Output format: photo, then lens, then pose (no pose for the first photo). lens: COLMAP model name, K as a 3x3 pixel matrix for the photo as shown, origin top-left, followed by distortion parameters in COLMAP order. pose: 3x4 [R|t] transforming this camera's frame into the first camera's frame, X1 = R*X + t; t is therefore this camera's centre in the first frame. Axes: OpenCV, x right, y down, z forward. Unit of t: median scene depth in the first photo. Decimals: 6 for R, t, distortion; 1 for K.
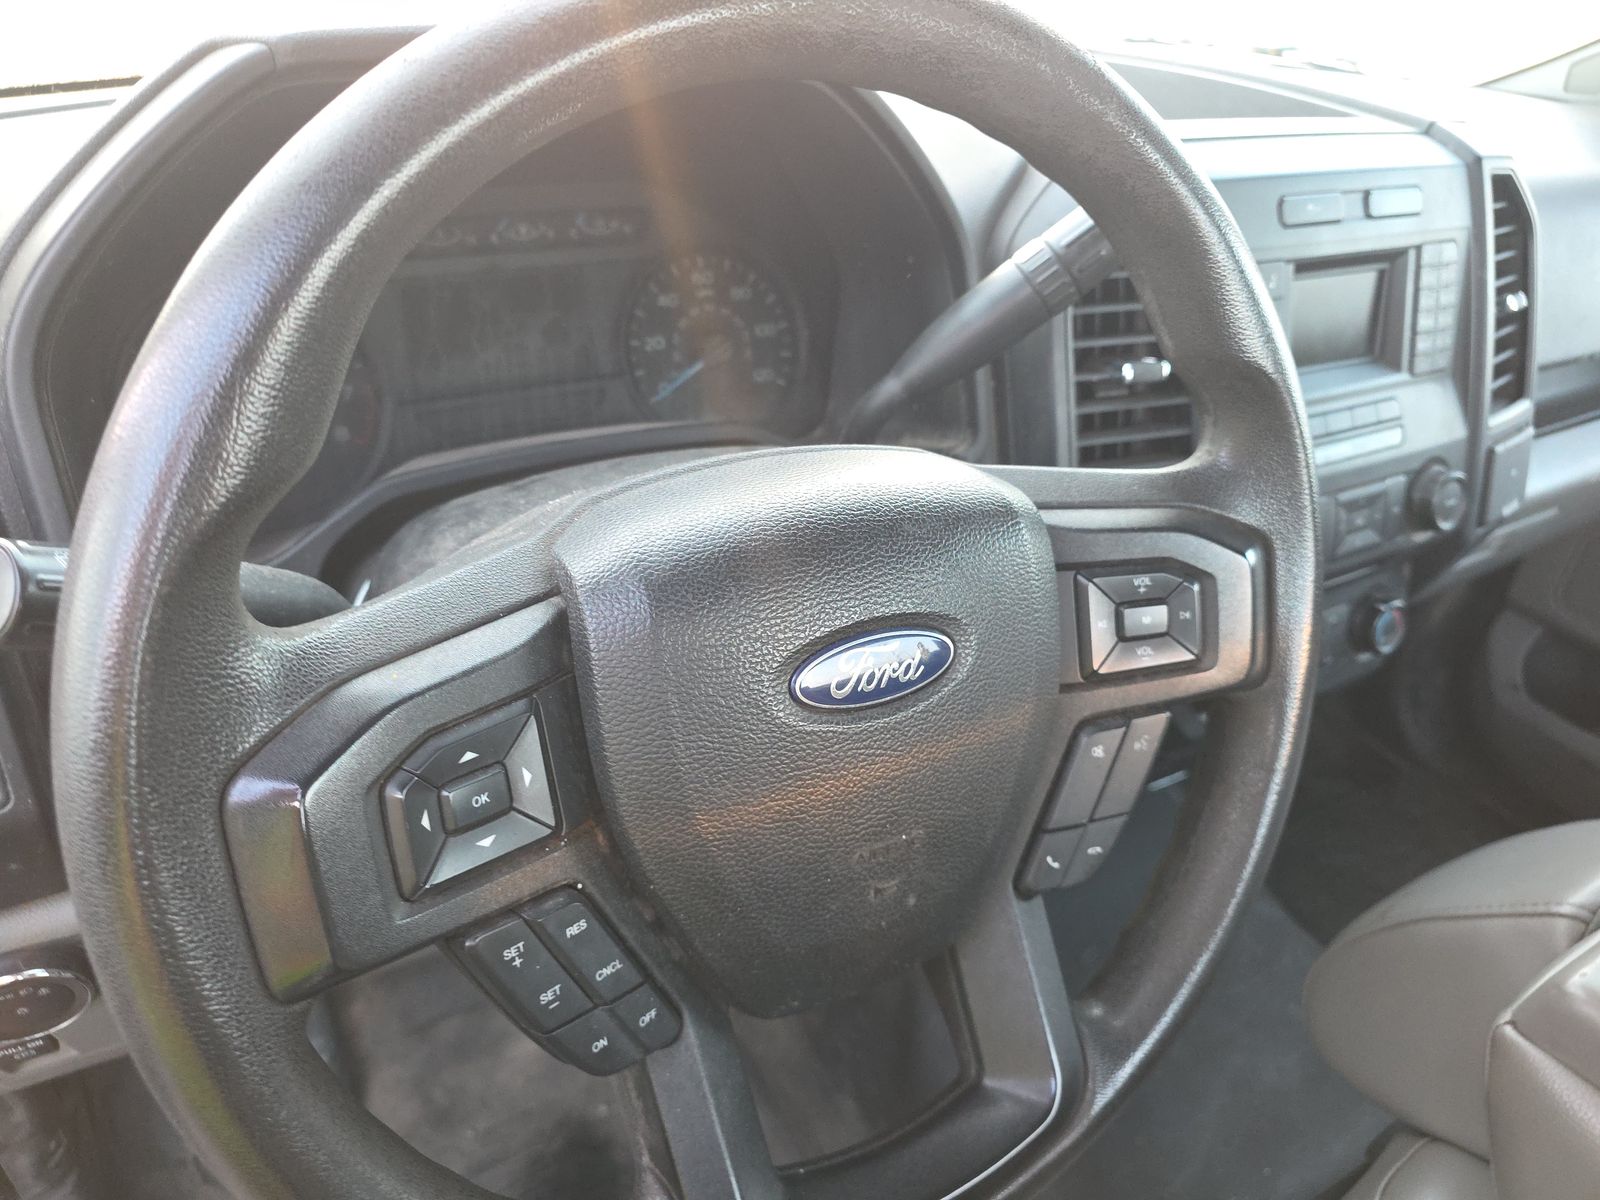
lens RADIAL K [[1081.0, 0, 775.0], [0, 1081.0, 559.6], [0, 0, 1]] dist [0.037609, -0.043286]
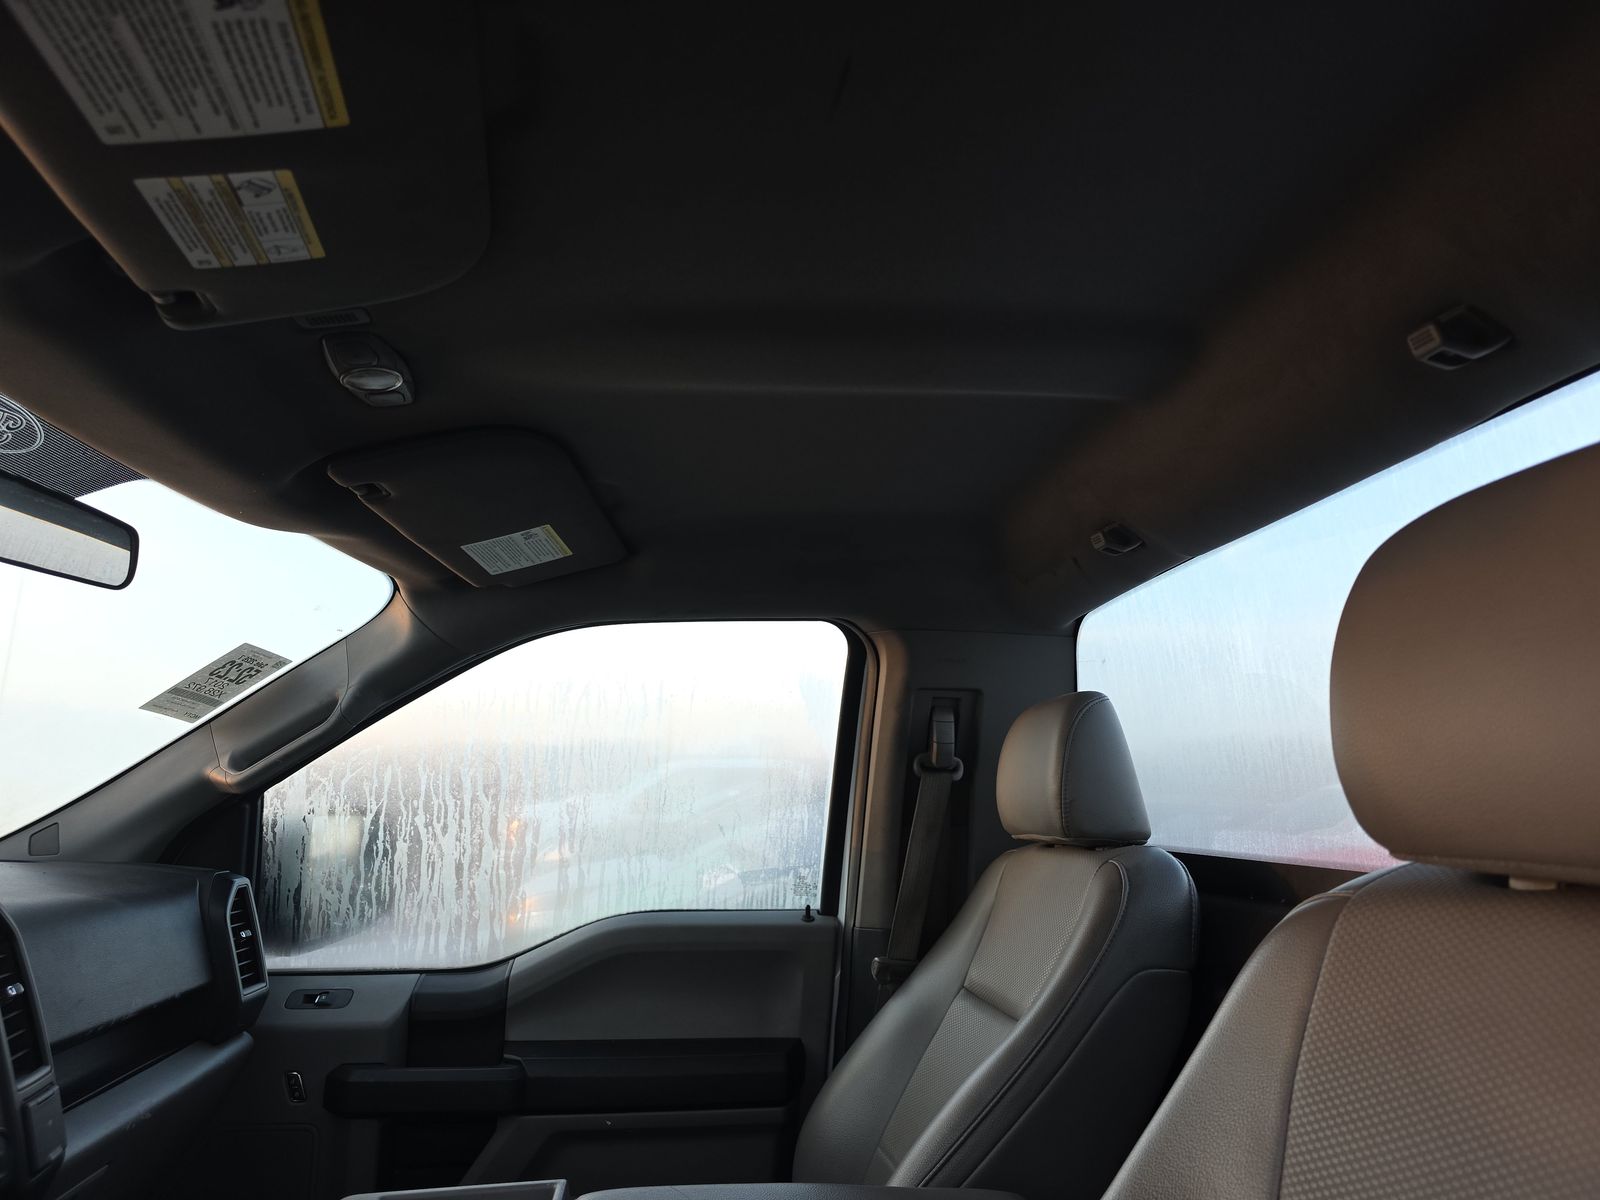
lens RADIAL K [[1081.0, 0, 825.0], [0, 1081.0, 578.9], [0, 0, 1]] dist [0.037609, -0.043286]
pose [[0.375825, 0.132412, 0.917182, -0.256969], [0.479303, 0.819295, -0.314680, 0.294389], [-0.793110, 0.557873, 0.244446, -0.440051]]
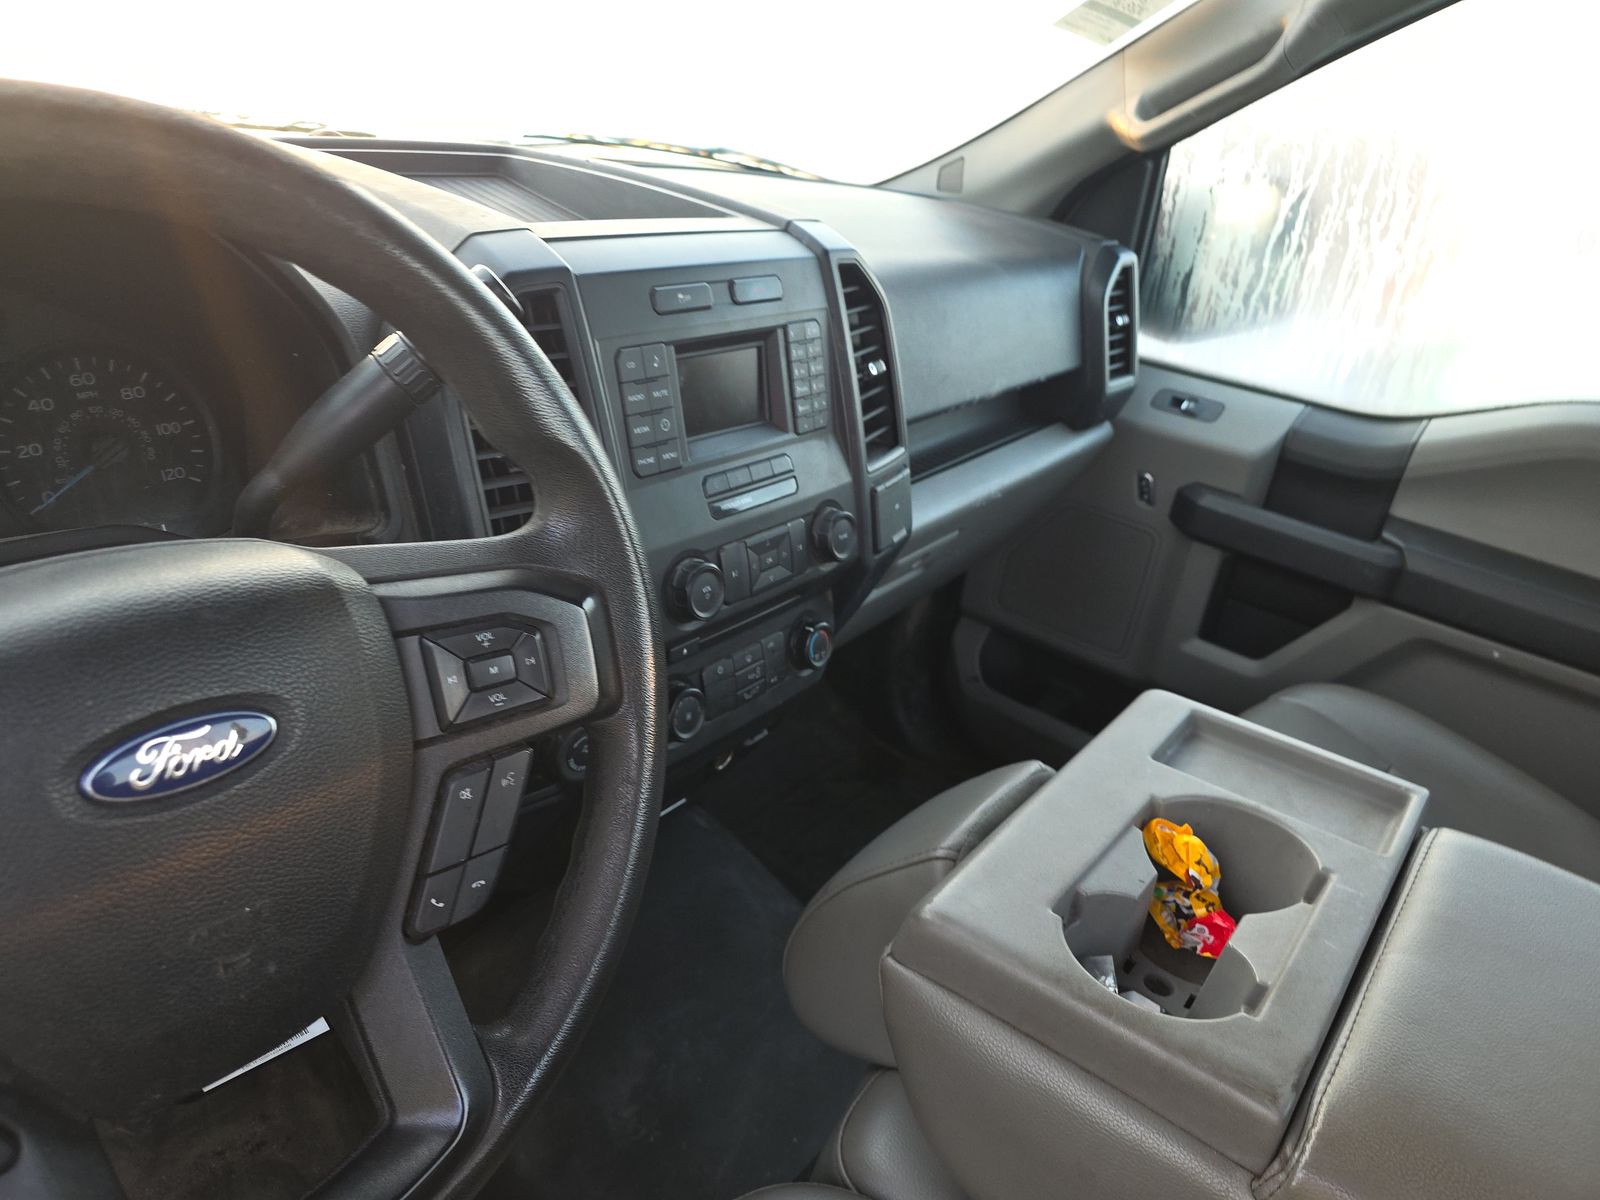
lens RADIAL K [[1081.0, 0, 780.6], [0, 1081.0, 603.3], [0, 0, 1]] dist [0.037609, -0.043286]
pose [[0.927329, -0.120170, 0.354430, 0.156001], [0.129929, 0.991516, -0.003768, 0.020074], [-0.350970, 0.049545, 0.935075, -0.108357]]
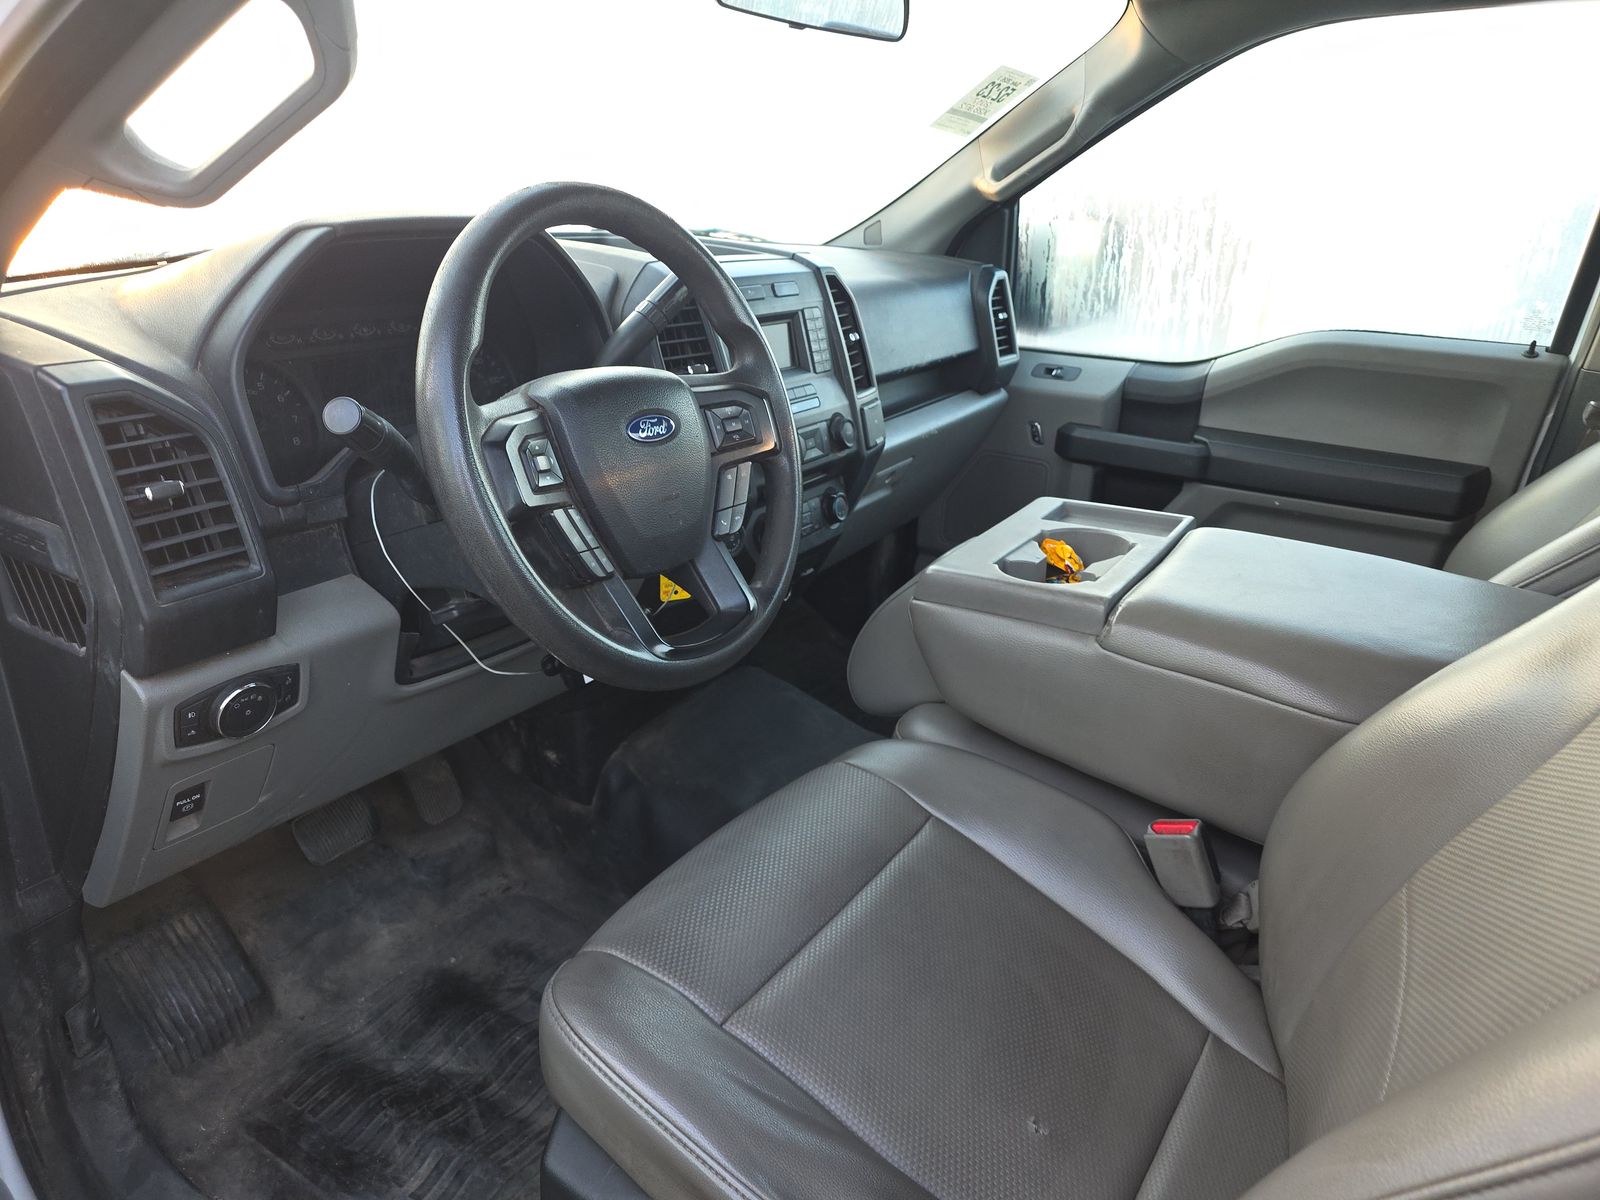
lens RADIAL K [[1111.9, 0, 789.8], [0, 1111.9, 614.3], [0, 0, 1]] dist [0.059380, -0.042400]
pose [[0.882745, -0.194171, 0.427855, -0.519771], [0.248965, 0.965568, -0.075464, 0.495083], [-0.398470, 0.173136, 0.900692, -0.926678]]
